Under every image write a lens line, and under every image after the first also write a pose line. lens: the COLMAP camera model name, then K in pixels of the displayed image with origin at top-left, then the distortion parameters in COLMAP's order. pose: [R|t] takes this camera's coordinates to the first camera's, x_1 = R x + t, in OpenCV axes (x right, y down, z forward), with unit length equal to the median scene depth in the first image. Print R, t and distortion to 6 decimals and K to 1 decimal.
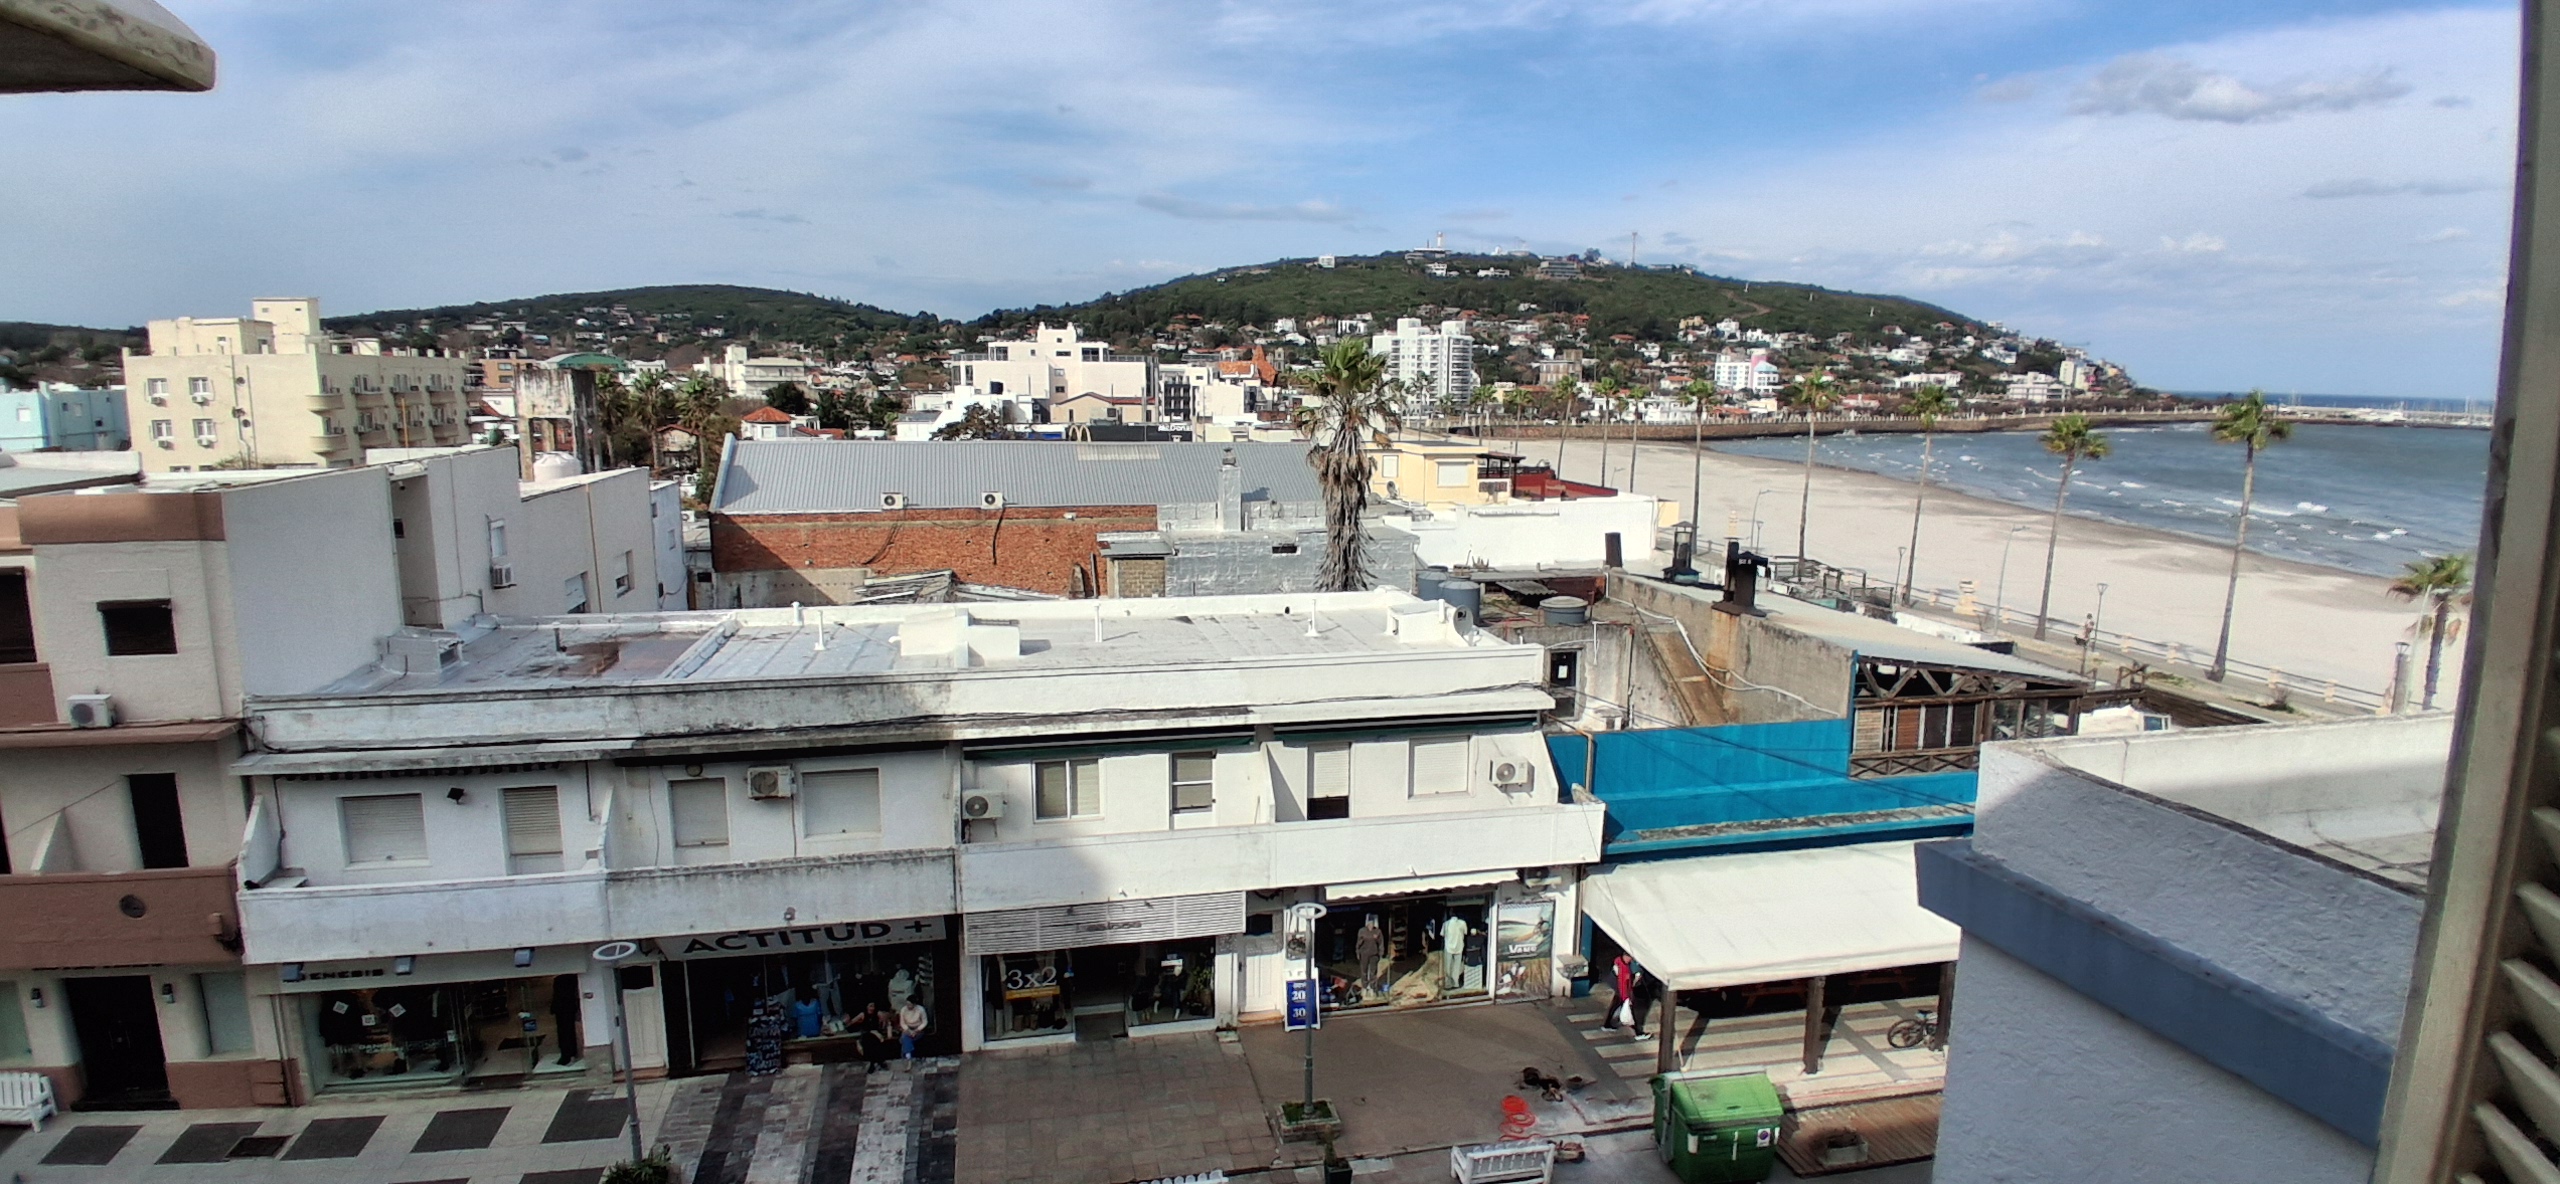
lens RADIAL K [[1277.7, 0, 1284.5], [0, 1277.7, 602.6], [0, 0, 1]] dist [0.012776, -0.054242]
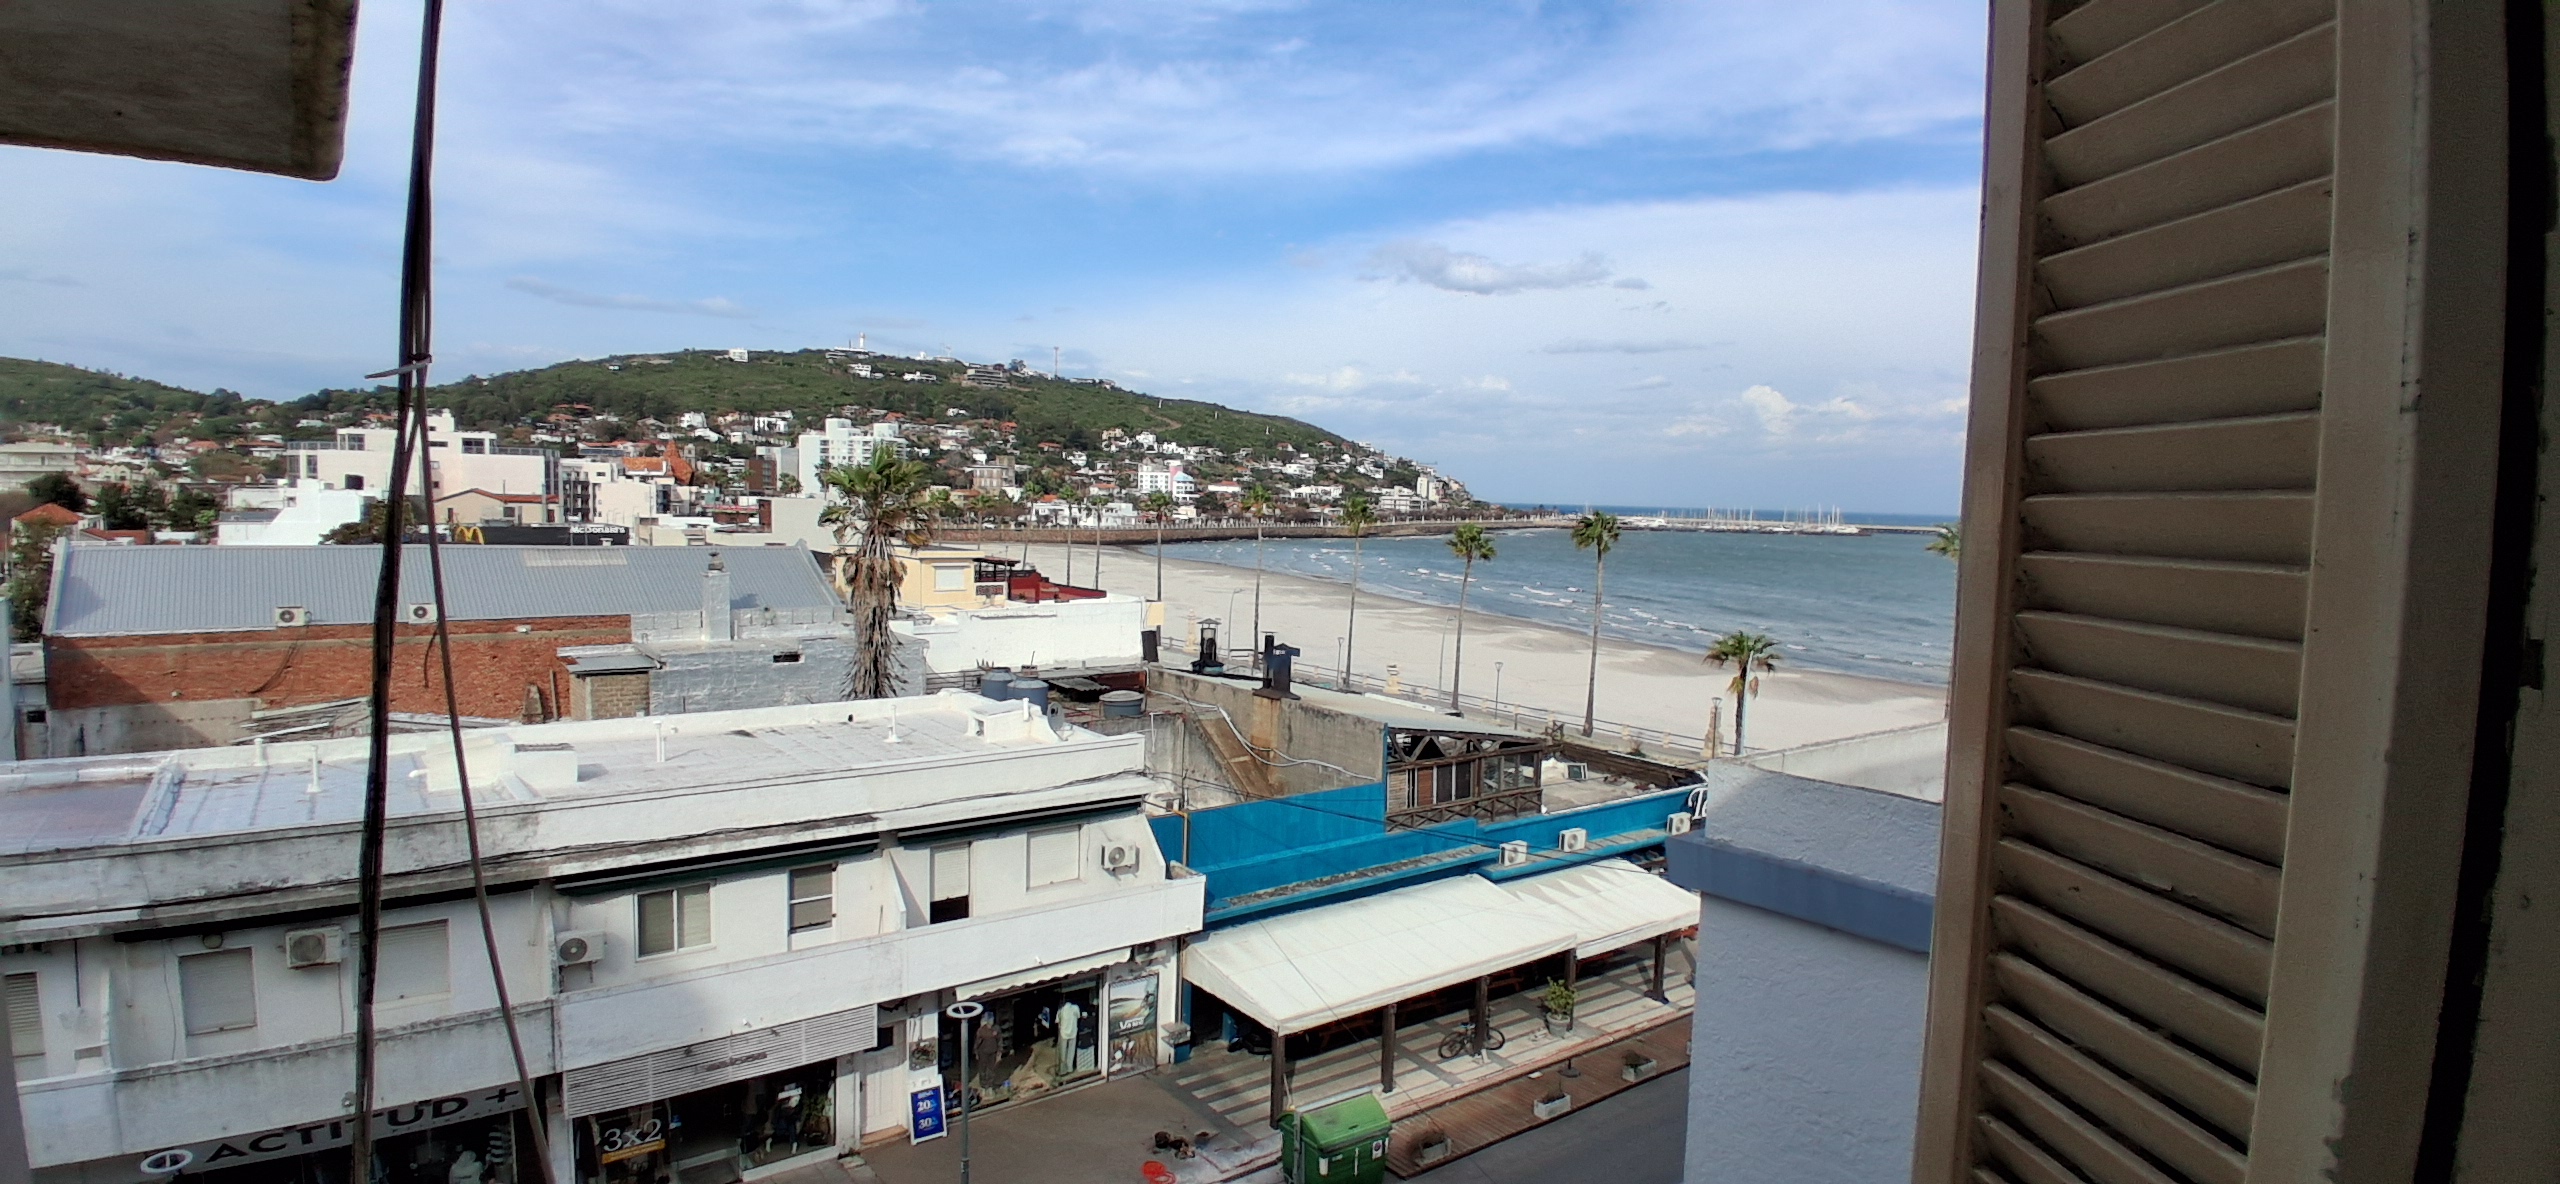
lens RADIAL K [[1276.4, 0, 1270.7], [0, 1276.4, 605.3], [0, 0, 1]] dist [0.009209, -0.054760]
pose [[0.907201, -0.018475, 0.420291, -0.133319], [0.051095, 0.996478, -0.066487, 0.001571], [-0.417582, 0.081792, 0.904950, -0.029365]]
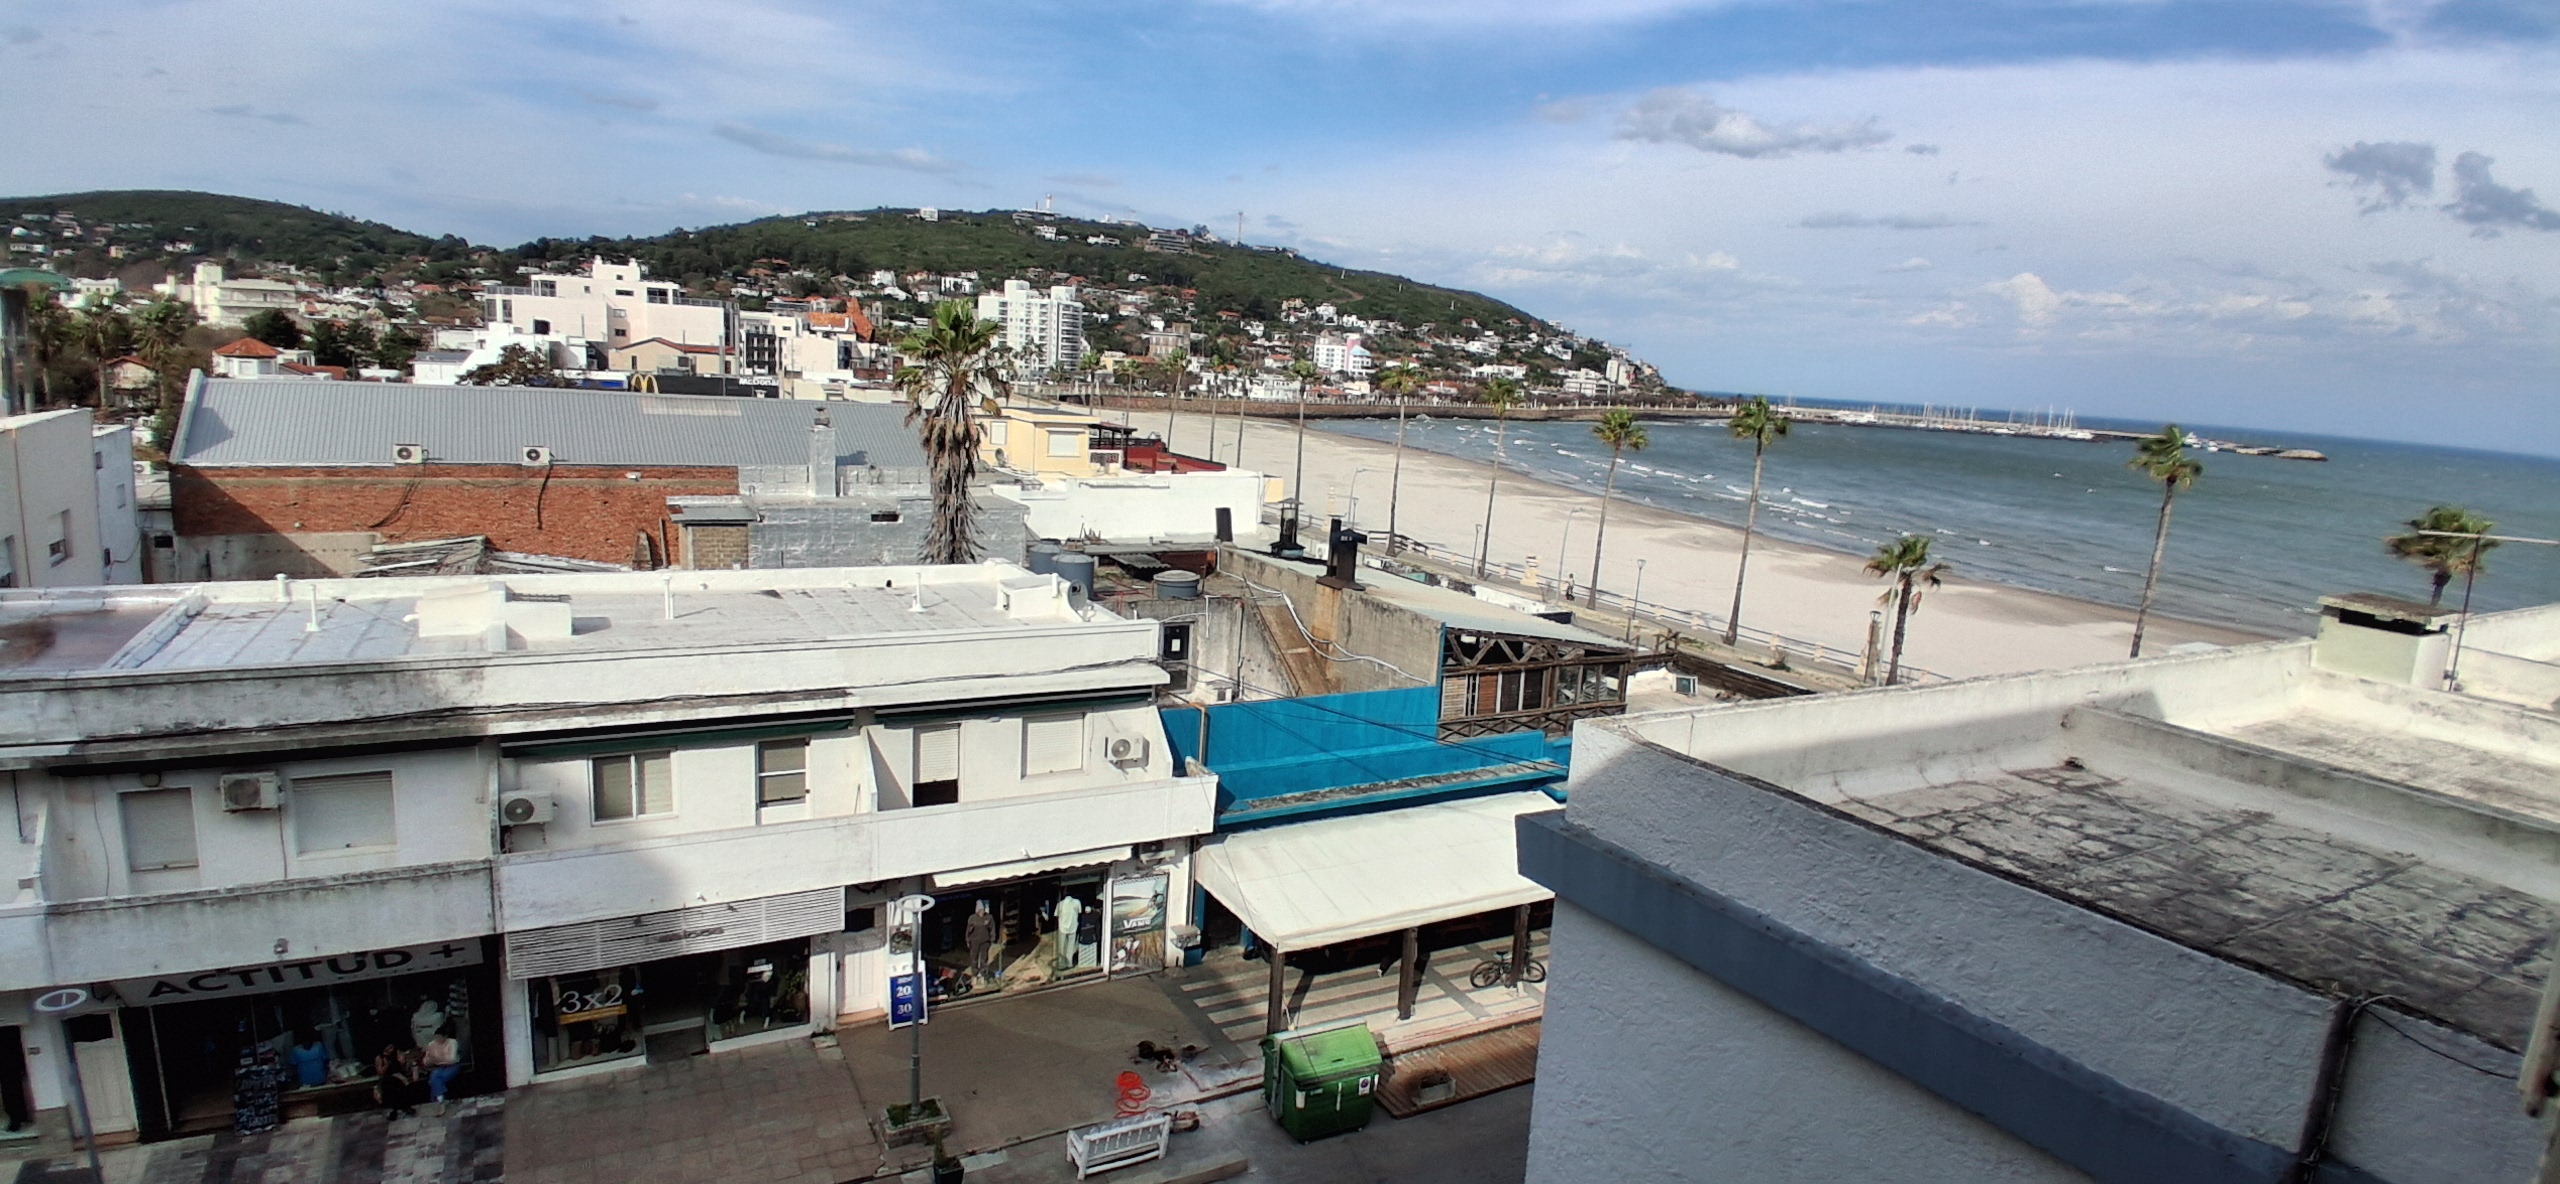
lens RADIAL K [[1281.0, 0, 1290.0], [0, 1281.0, 604.6], [0, 0, 1]] dist [0.011447, -0.054763]
pose [[0.953231, -0.003706, 0.302219, -0.001794], [-0.003908, 0.999690, 0.024585, -0.003383], [-0.302217, -0.024617, 0.952921, 0.012528]]
